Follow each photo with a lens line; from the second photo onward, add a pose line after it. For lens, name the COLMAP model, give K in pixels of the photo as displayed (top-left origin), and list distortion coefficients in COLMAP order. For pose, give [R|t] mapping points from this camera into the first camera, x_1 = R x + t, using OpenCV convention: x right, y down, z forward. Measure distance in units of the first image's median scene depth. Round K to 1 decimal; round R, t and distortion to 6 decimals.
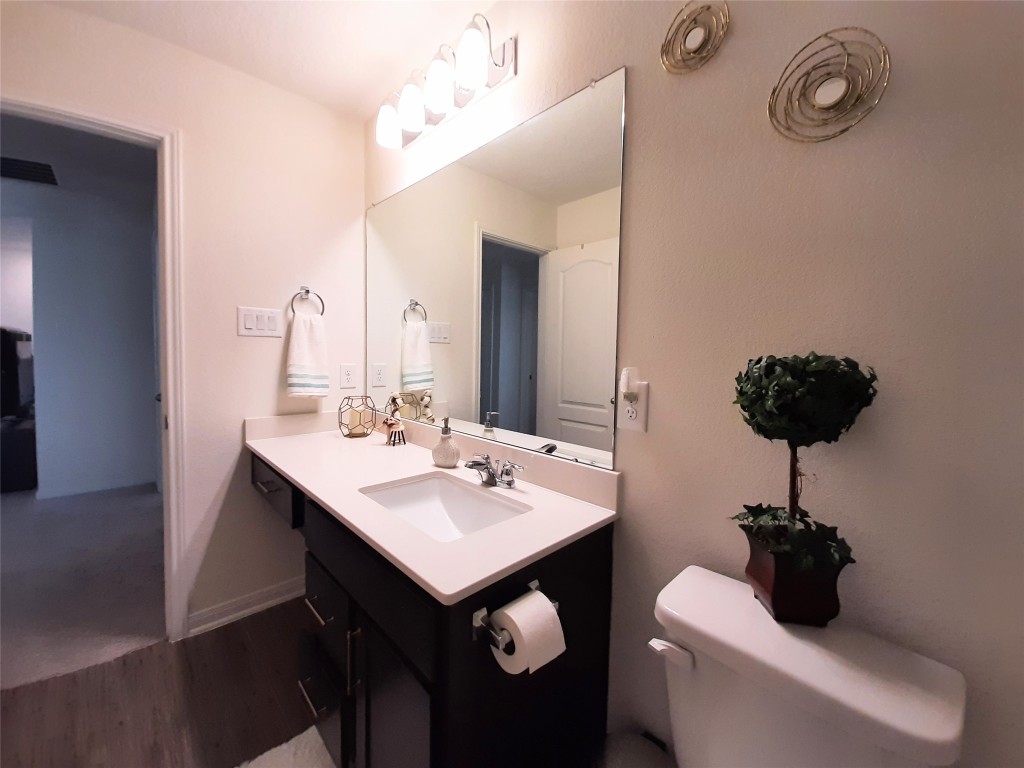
lens RADIAL K [[404.7, 0, 505.9], [0, 404.7, 369.2], [0, 0, 1]] dist [0.011438, -0.000172]
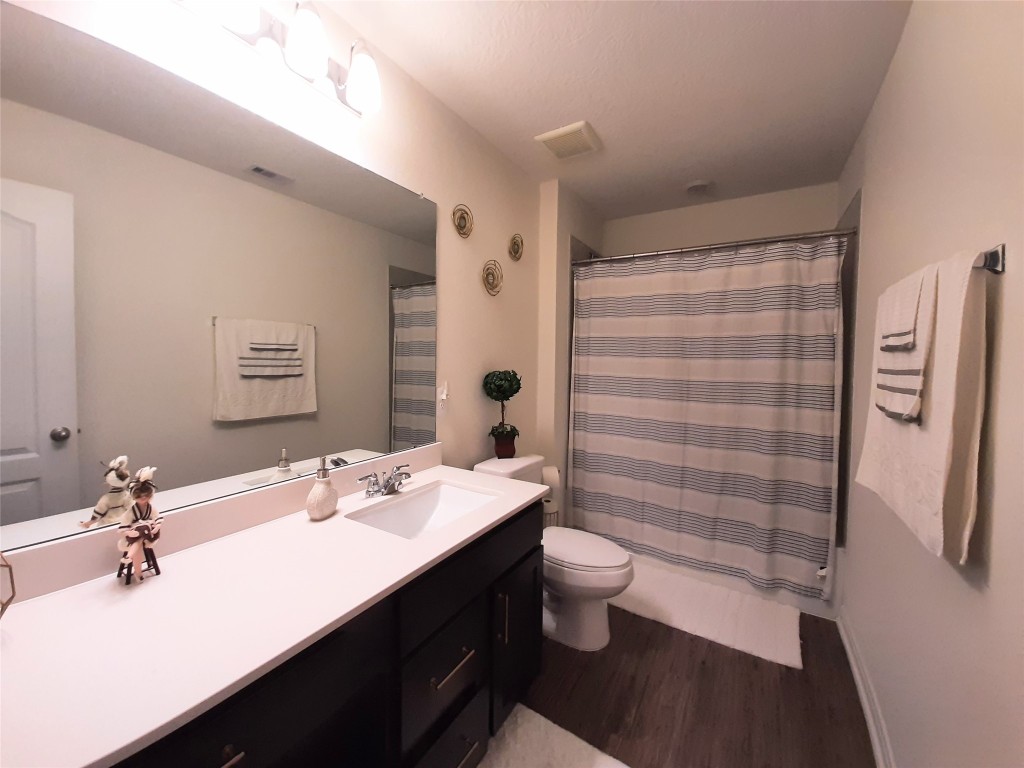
lens RADIAL K [[404.7, 0, 505.9], [0, 404.7, 369.2], [0, 0, 1]] dist [0.011438, -0.000172]
pose [[-0.255570, -0.045759, 0.965707, -1.636024], [0.013925, 0.998601, 0.051002, -0.154250], [-0.966690, 0.026483, -0.254575, 1.338382]]
